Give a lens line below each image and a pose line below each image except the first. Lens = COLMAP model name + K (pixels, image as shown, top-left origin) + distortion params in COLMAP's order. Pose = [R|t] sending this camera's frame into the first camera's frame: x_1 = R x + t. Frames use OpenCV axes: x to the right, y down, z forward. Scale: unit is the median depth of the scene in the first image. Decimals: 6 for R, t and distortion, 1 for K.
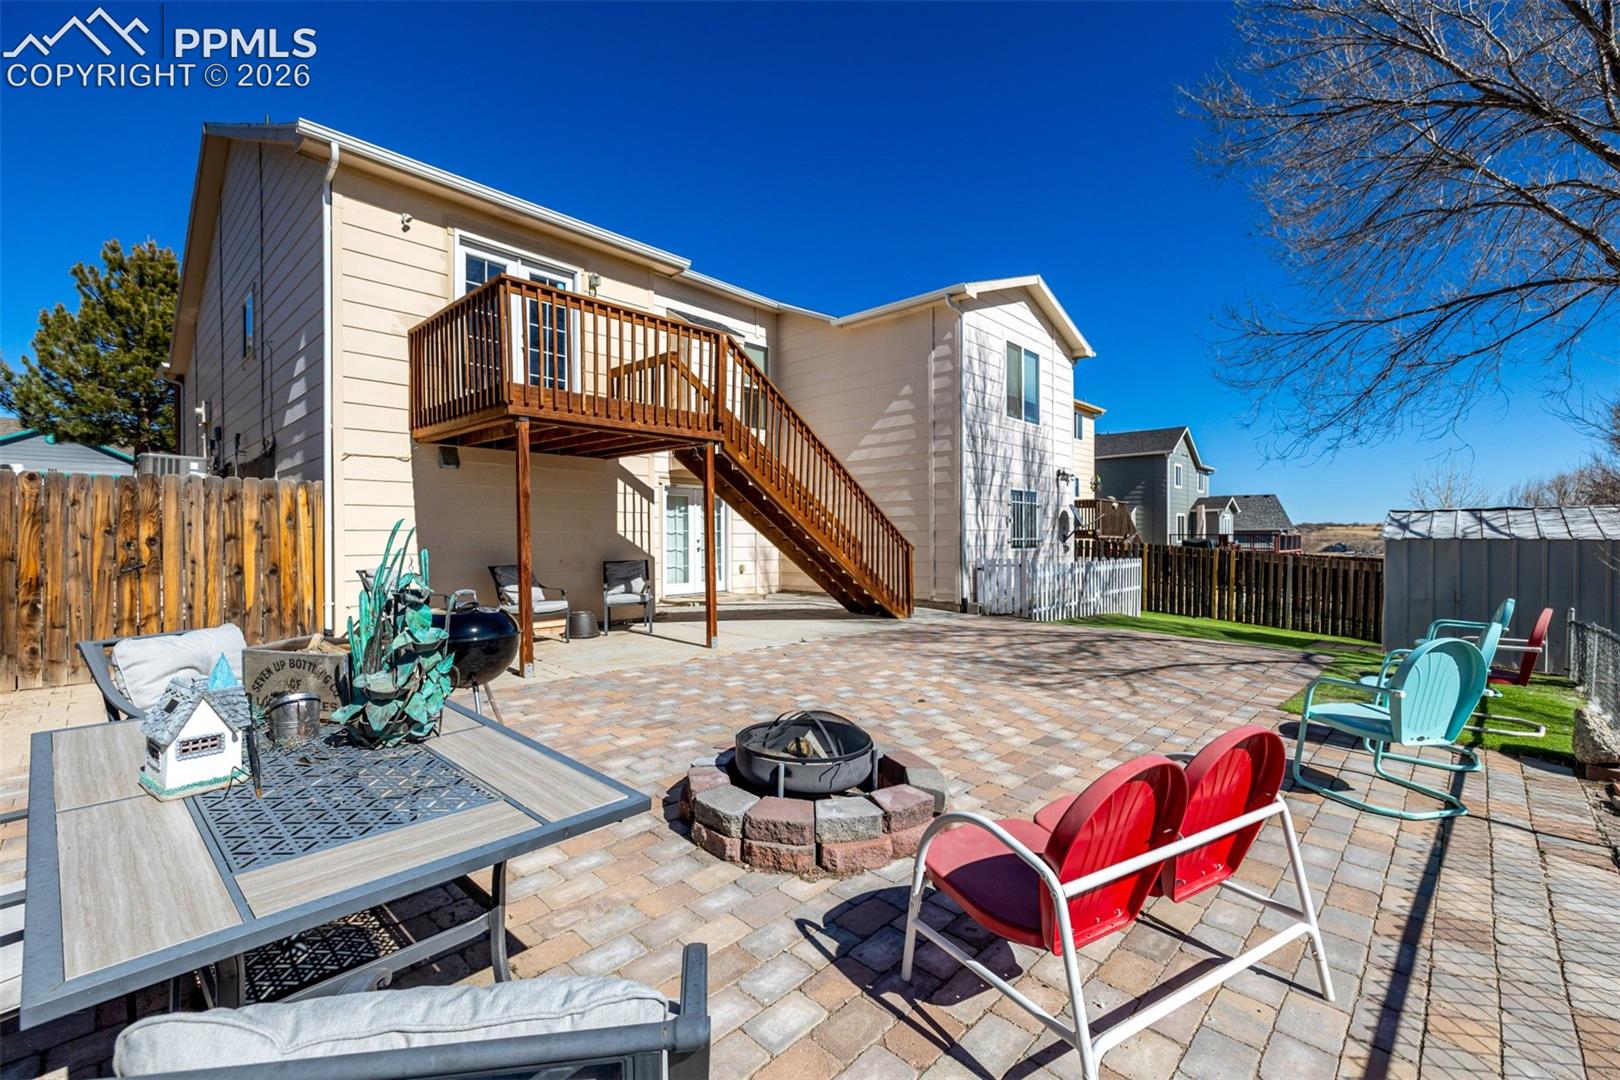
lens RADIAL K [[700.9, 0, 805.0], [0, 700.9, 538.4], [0, 0, 1]] dist [0.008556, 0.000315]
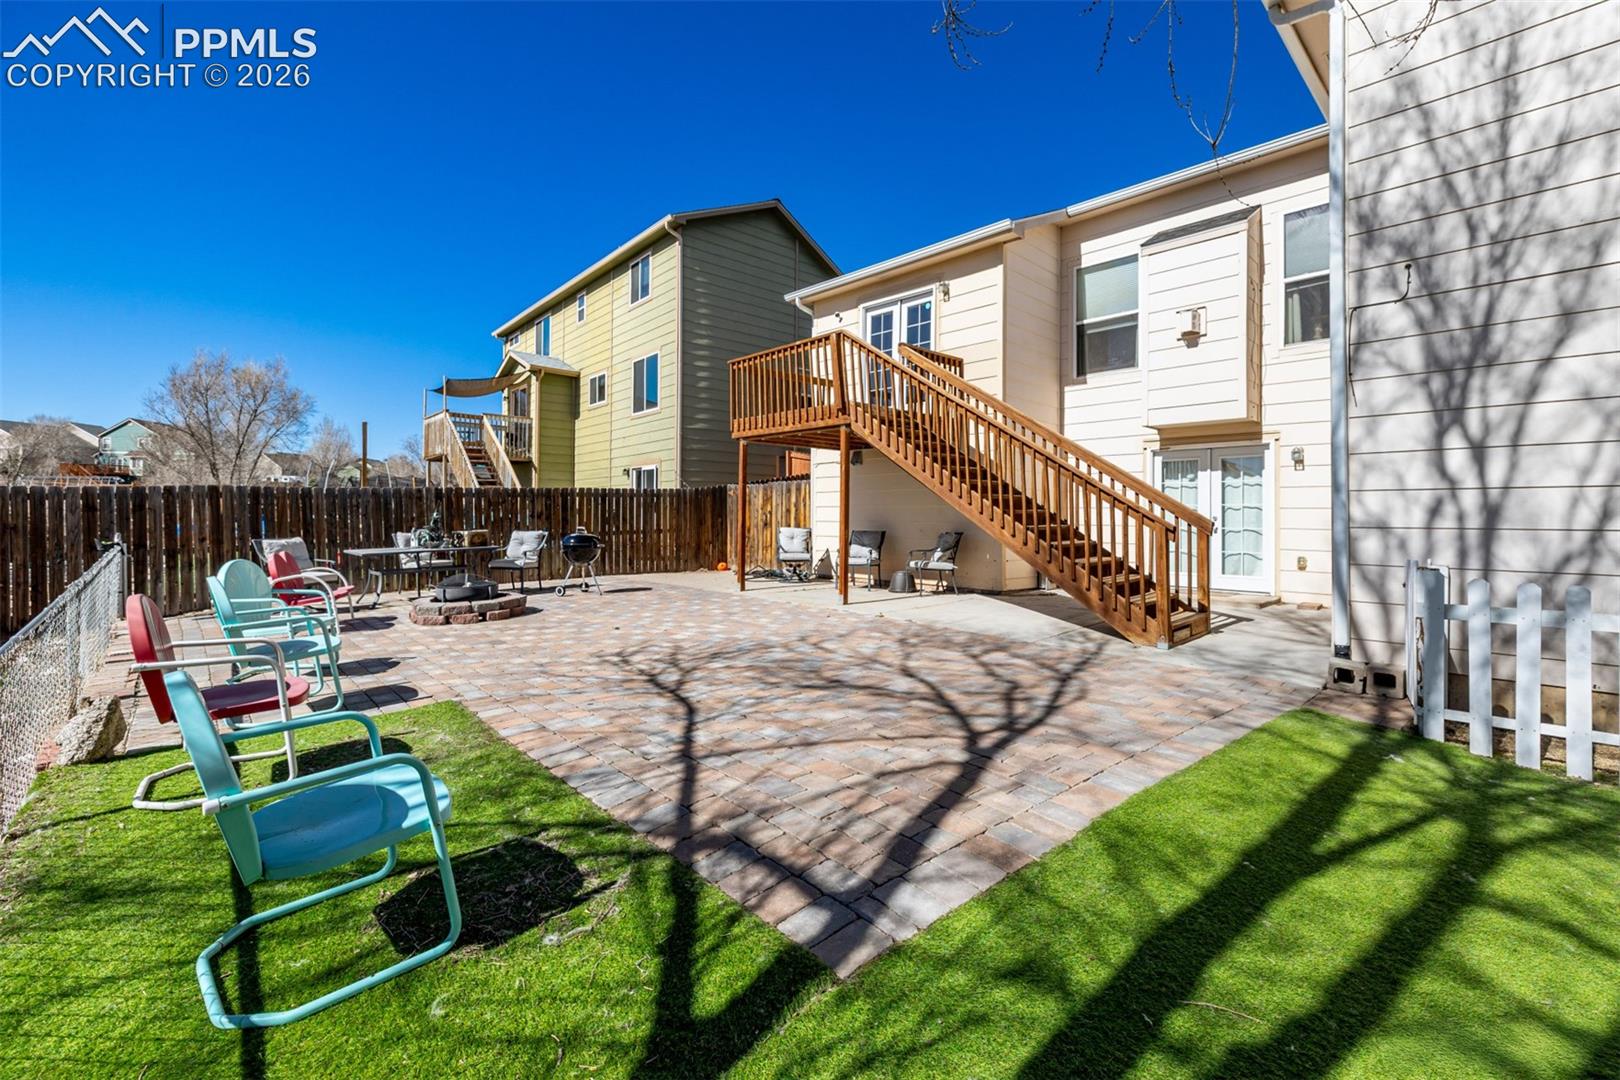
lens RADIAL K [[700.9, 0, 804.0], [0, 700.9, 525.3], [0, 0, 1]] dist [0.008556, 0.000315]
pose [[-0.086491, 0.013386, -0.996163, 0.884806], [-0.011412, 0.999831, 0.014426, 0.007378], [0.996187, 0.012616, -0.086323, 0.892863]]
